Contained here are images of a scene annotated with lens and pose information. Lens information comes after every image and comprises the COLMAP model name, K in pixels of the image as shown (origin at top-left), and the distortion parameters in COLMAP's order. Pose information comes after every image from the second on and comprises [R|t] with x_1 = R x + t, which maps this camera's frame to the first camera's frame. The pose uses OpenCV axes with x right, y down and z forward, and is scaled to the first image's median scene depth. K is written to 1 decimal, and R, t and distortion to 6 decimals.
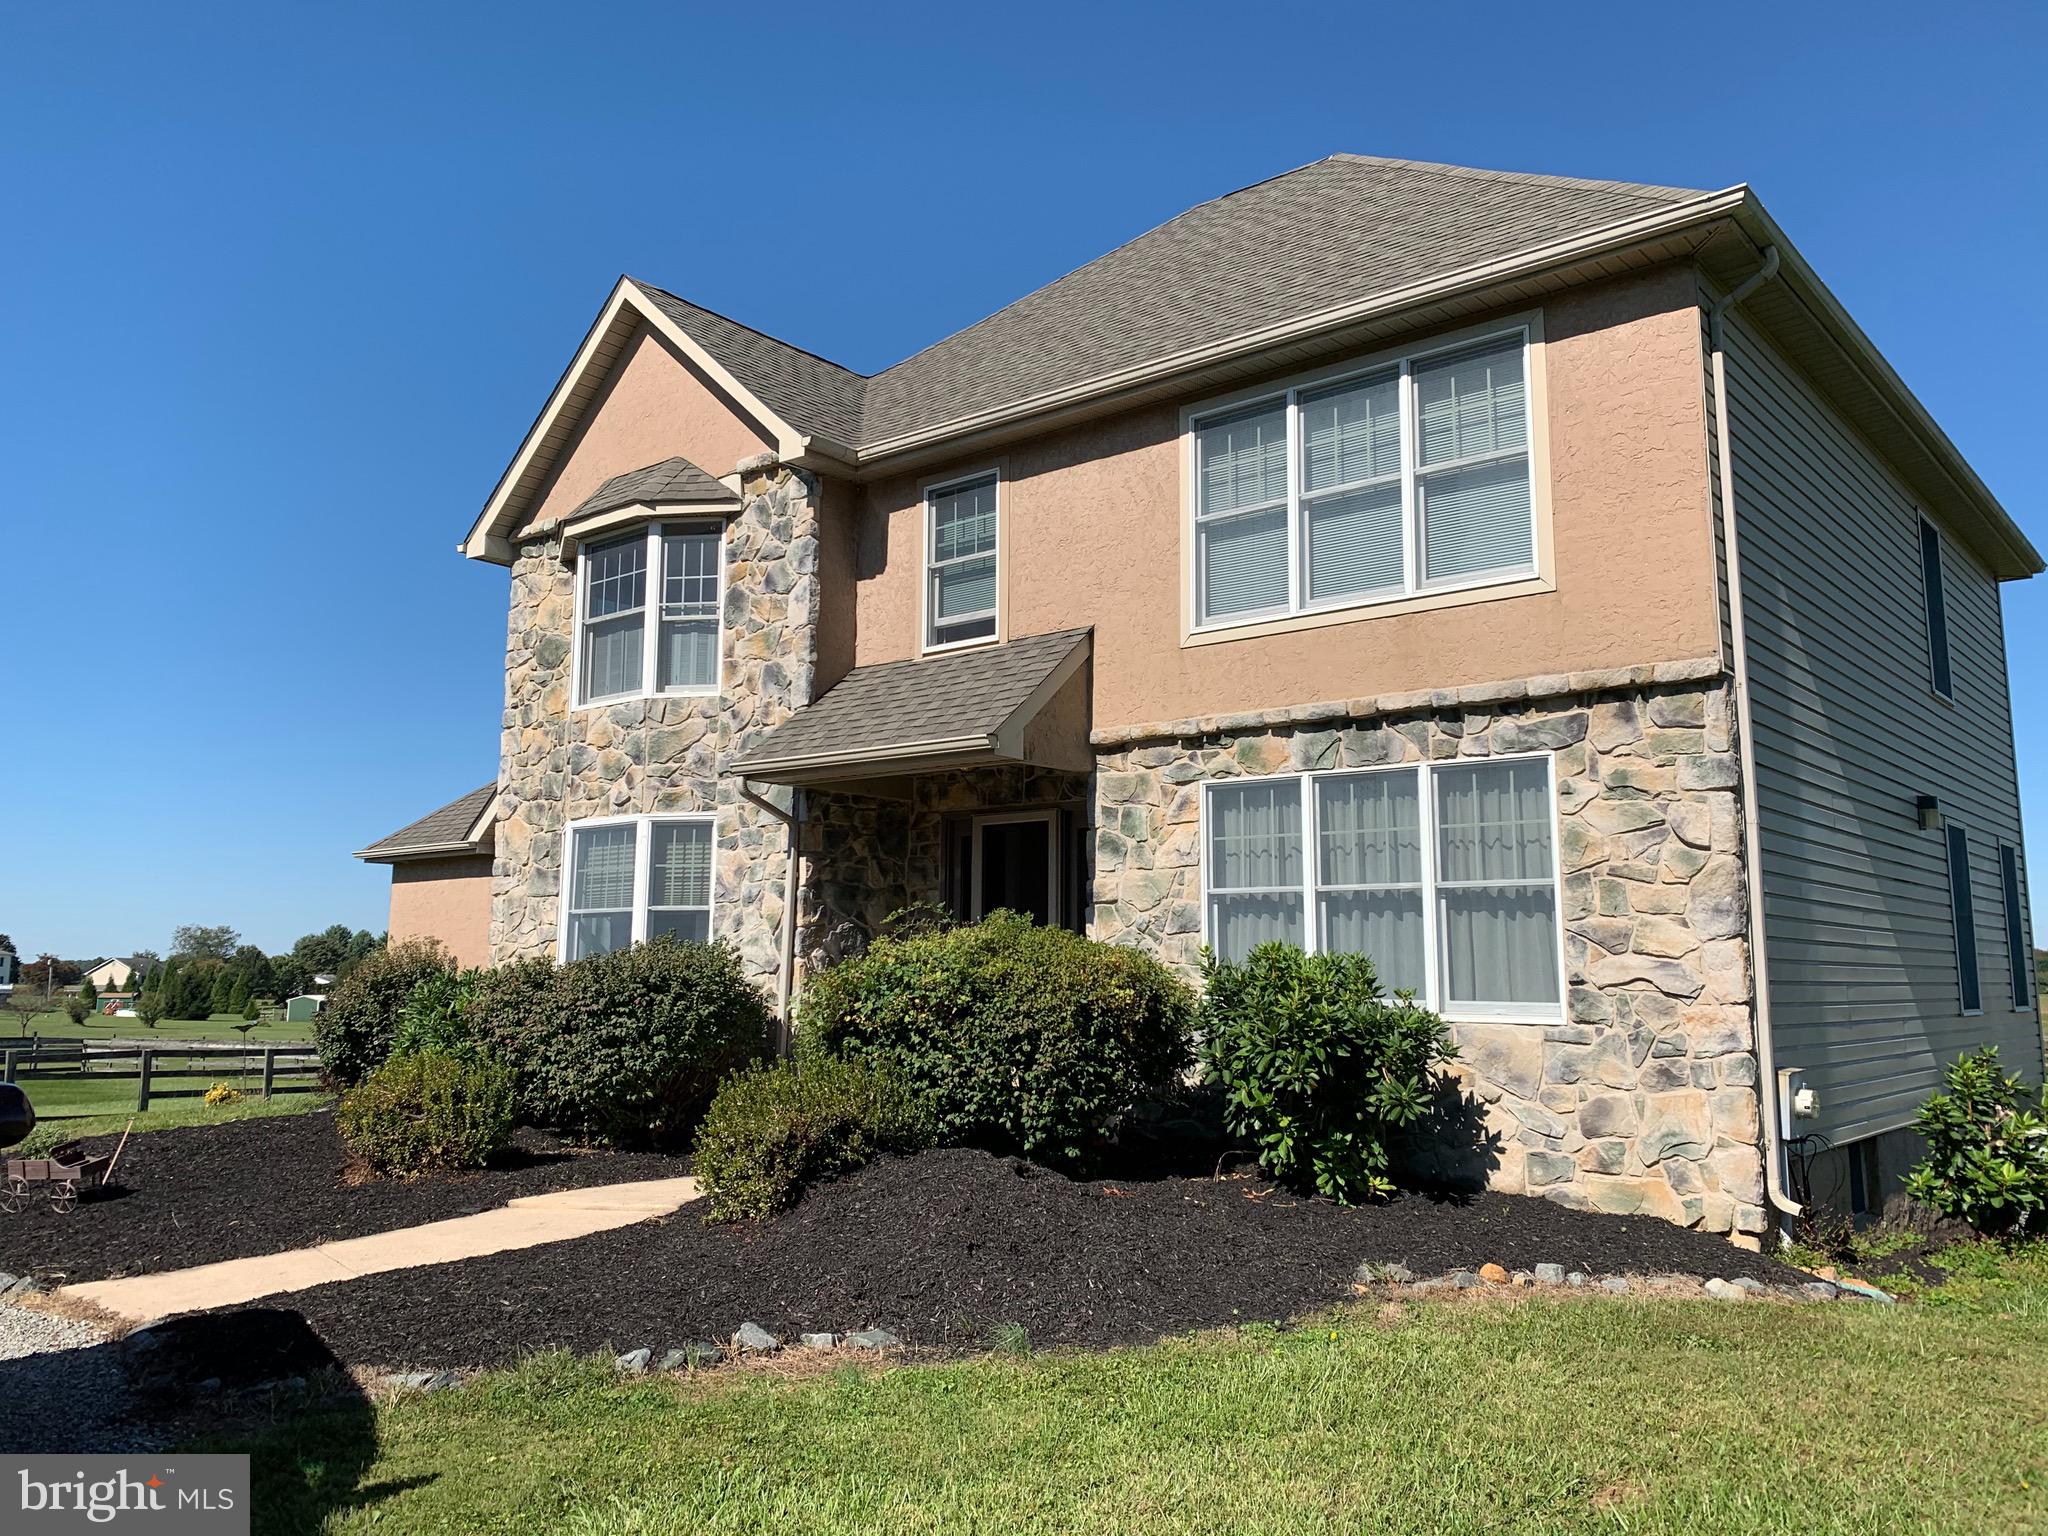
lens RADIAL K [[1571.0, 0, 1026.0], [0, 1571.0, 736.9], [0, 0, 1]] dist [0.121092, -0.002612]
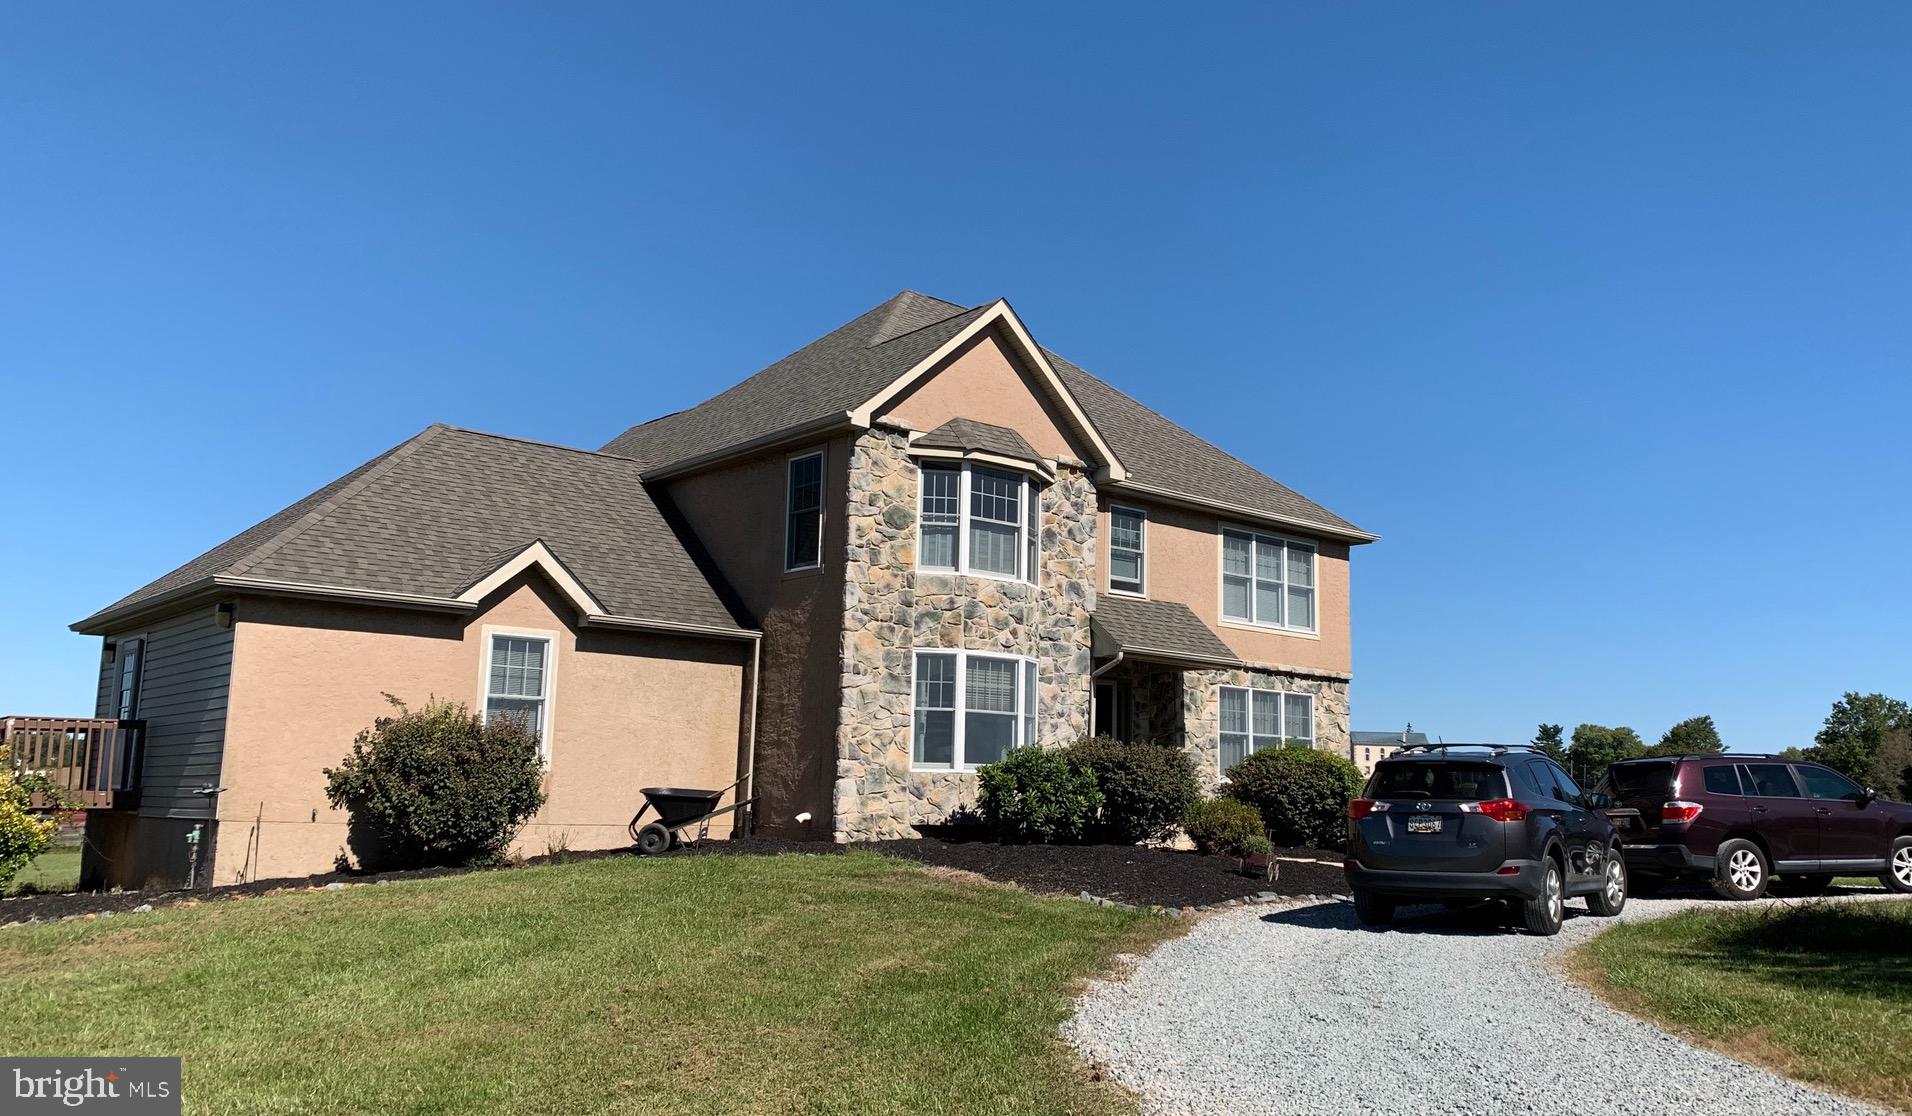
lens RADIAL K [[1552.4, 0, 956.0], [0, 1552.4, 558.0], [0, 0, 1]] dist [0.295551, -0.001145]
pose [[0.147084, 0.144547, 0.978505, -1.854958], [-0.169866, 0.978259, -0.118977, 0.154374], [-0.974429, -0.148715, 0.168440, 0.827714]]
